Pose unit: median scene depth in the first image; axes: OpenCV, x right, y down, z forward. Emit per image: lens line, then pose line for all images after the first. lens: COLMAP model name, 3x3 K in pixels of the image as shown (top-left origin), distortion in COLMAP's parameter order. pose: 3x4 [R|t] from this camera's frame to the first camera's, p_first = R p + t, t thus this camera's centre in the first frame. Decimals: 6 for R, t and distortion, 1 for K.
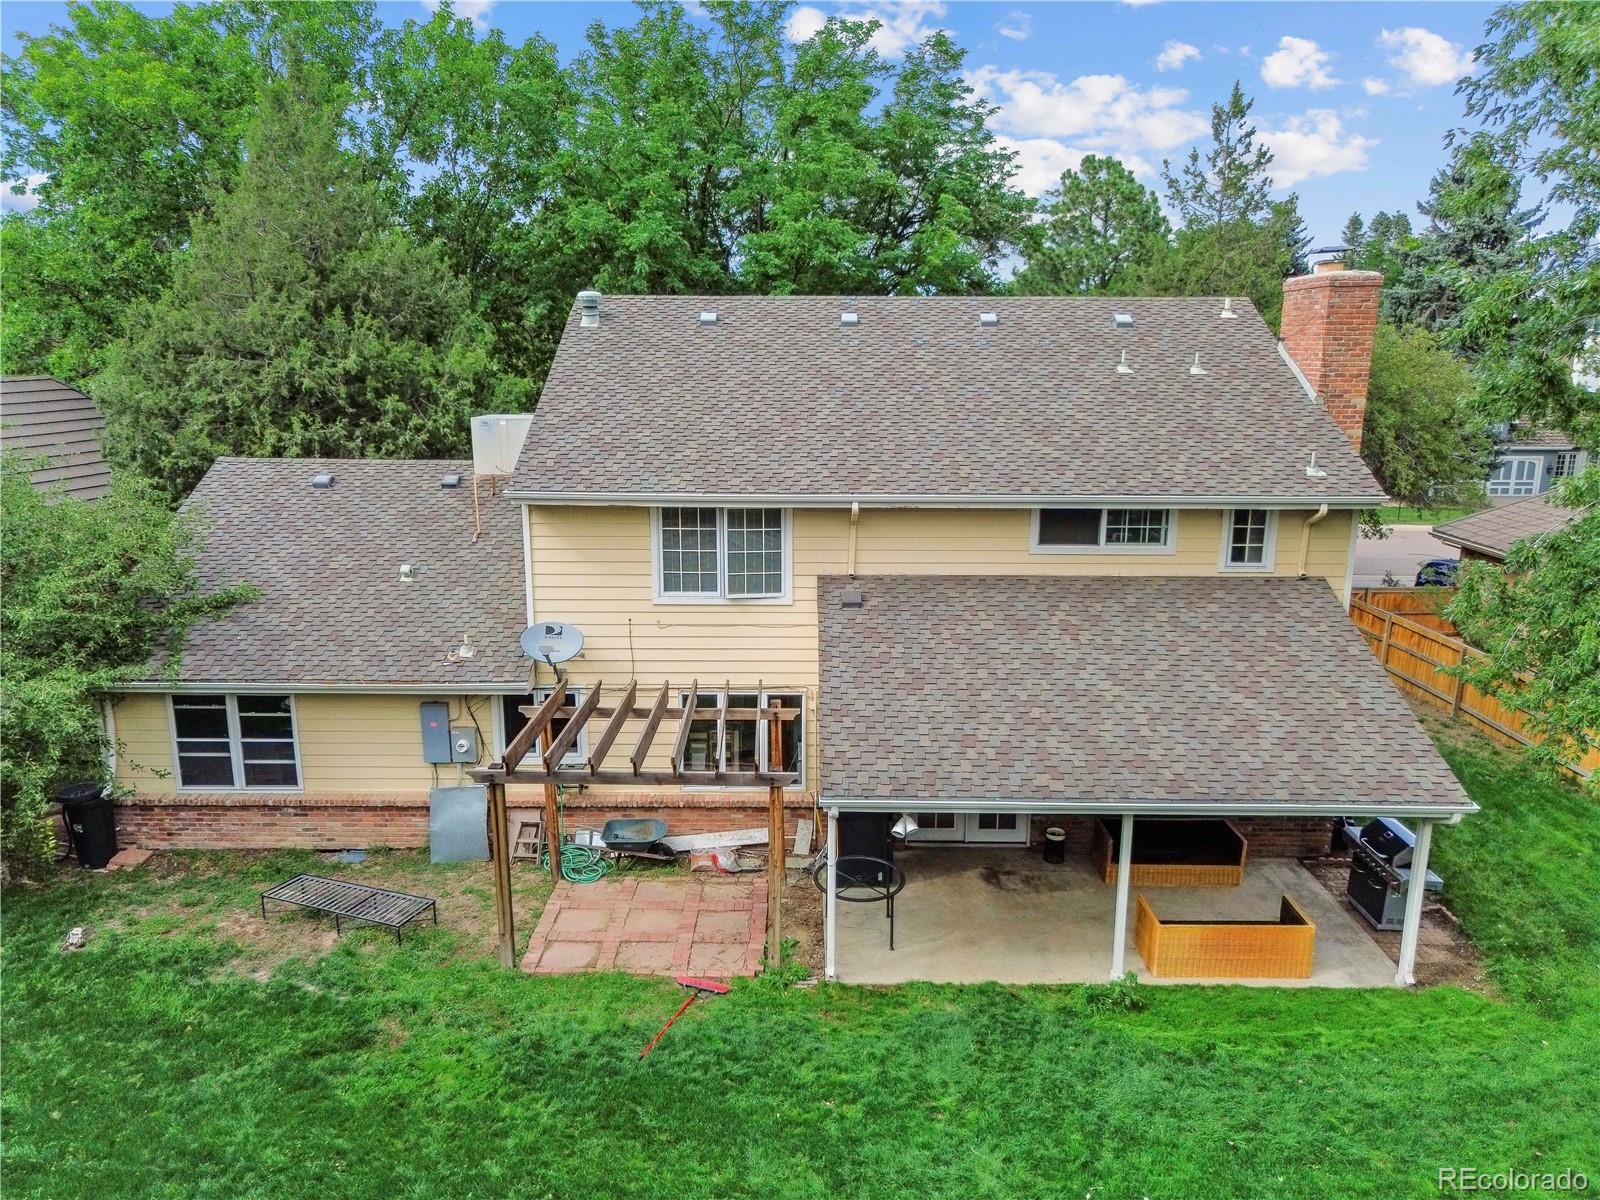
lens RADIAL K [[1140.4, 0, 800.0], [0, 1140.4, 600.0], [0, 0, 1]] dist [0.057343, -0.048606]
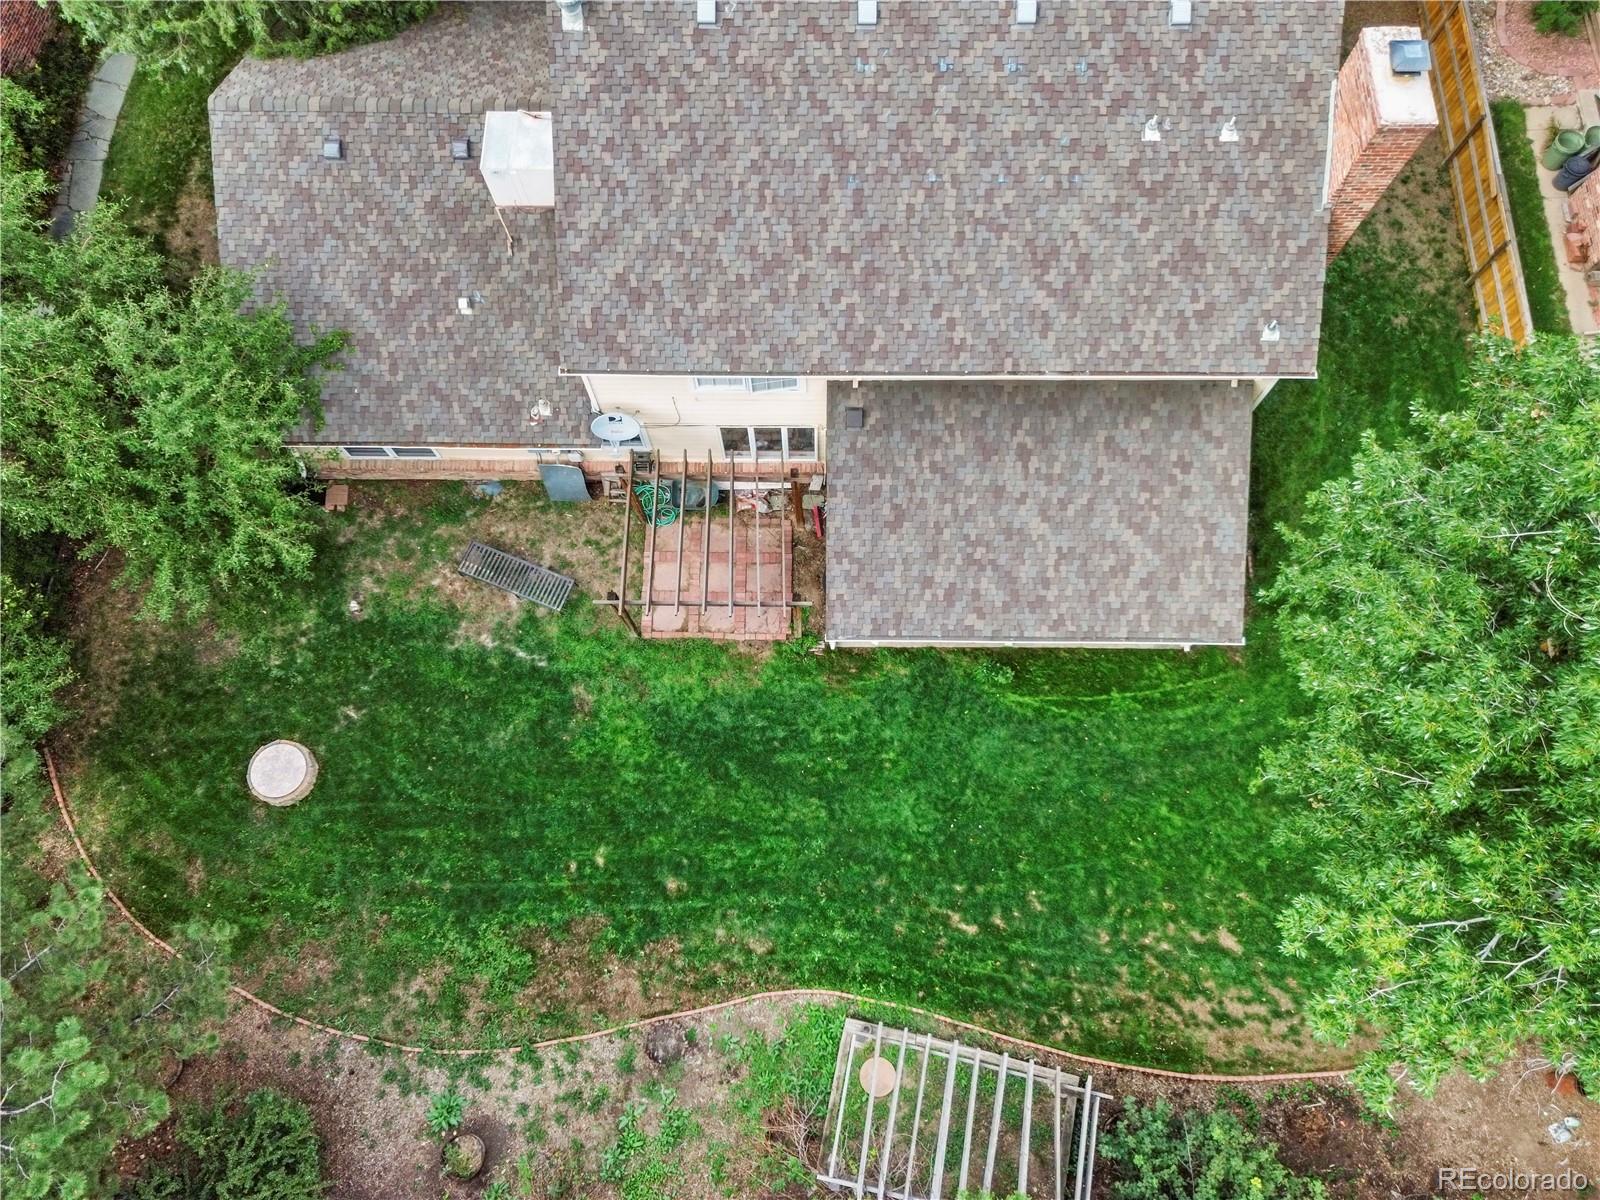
lens RADIAL K [[1140.4, 0, 800.0], [0, 1140.4, 600.0], [0, 0, 1]] dist [0.057343, -0.048606]
pose [[0.999839, -0.000745, -0.017955, 0.008257], [0.015951, 0.496935, 0.867641, -0.952085], [0.008276, -0.867787, 0.496867, 0.210262]]
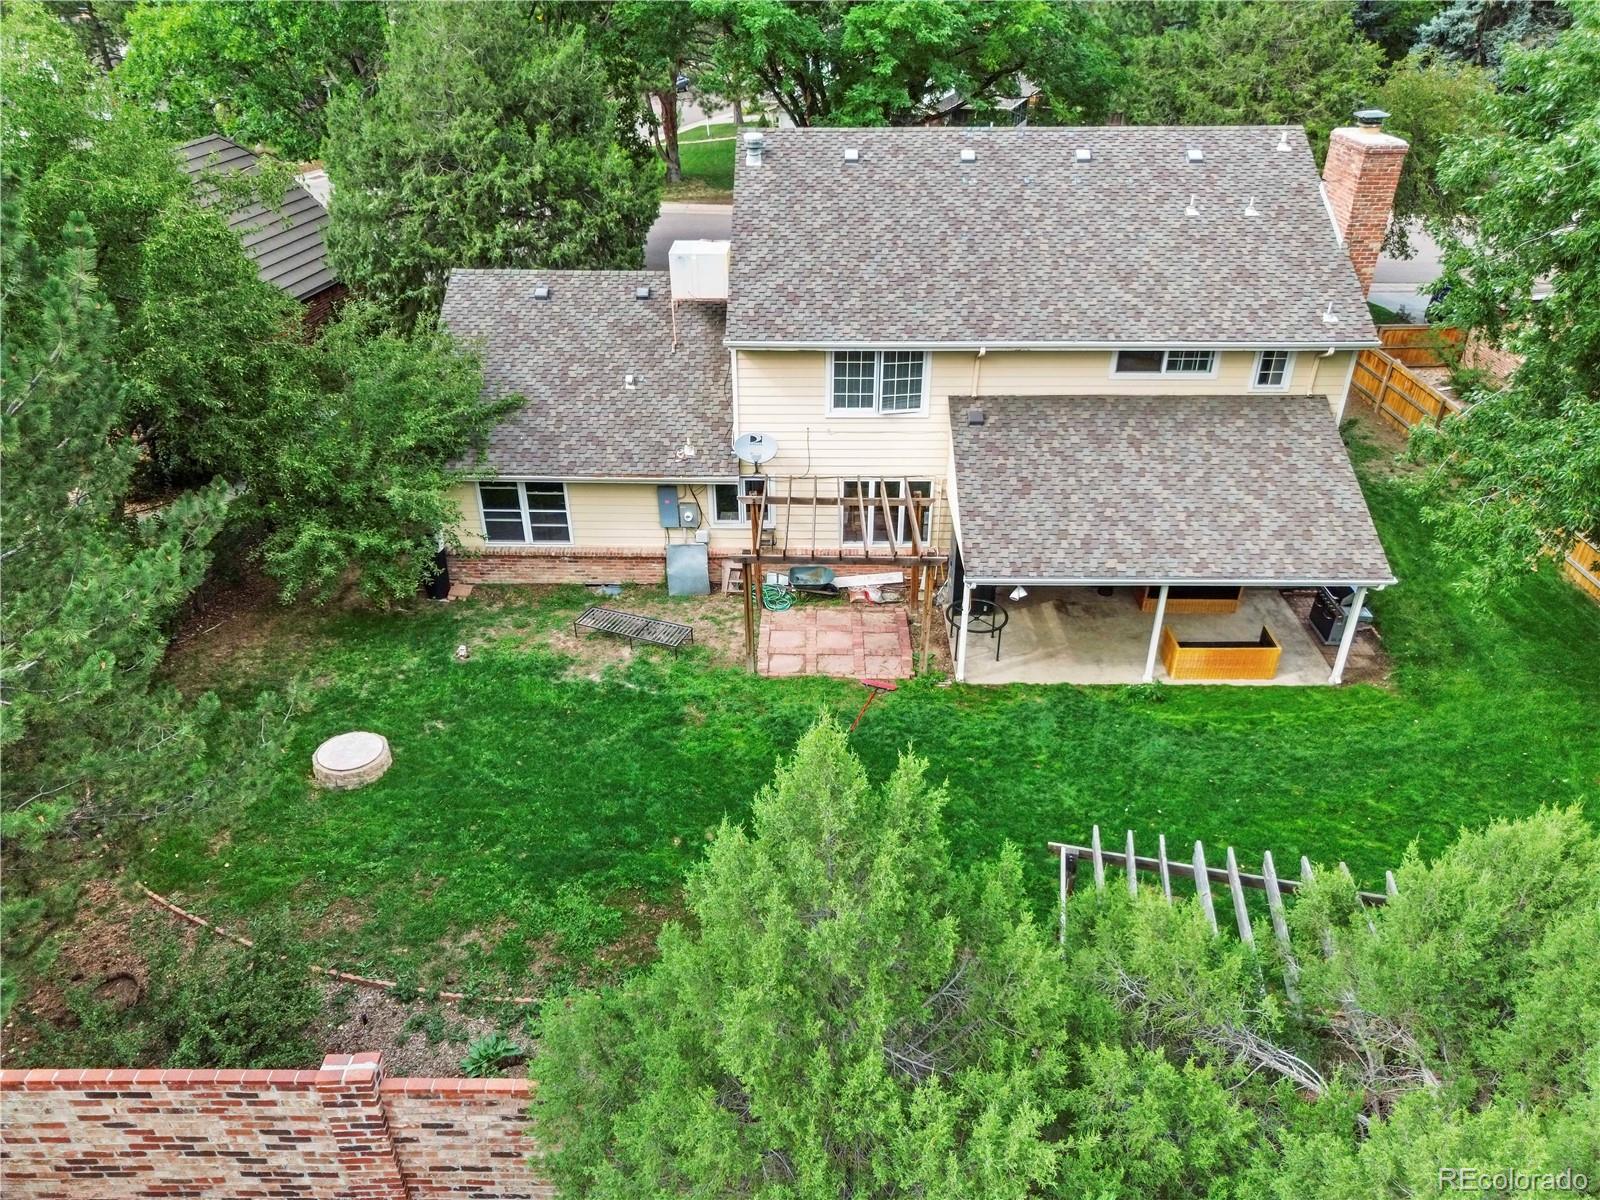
lens RADIAL K [[1140.4, 0, 800.0], [0, 1140.4, 600.0], [0, 0, 1]] dist [0.057343, -0.048606]
pose [[0.999957, -0.000858, -0.009242, -0.149664], [0.003688, 0.950465, 0.310810, -0.215412], [0.008517, -0.310830, 0.950427, -0.366913]]
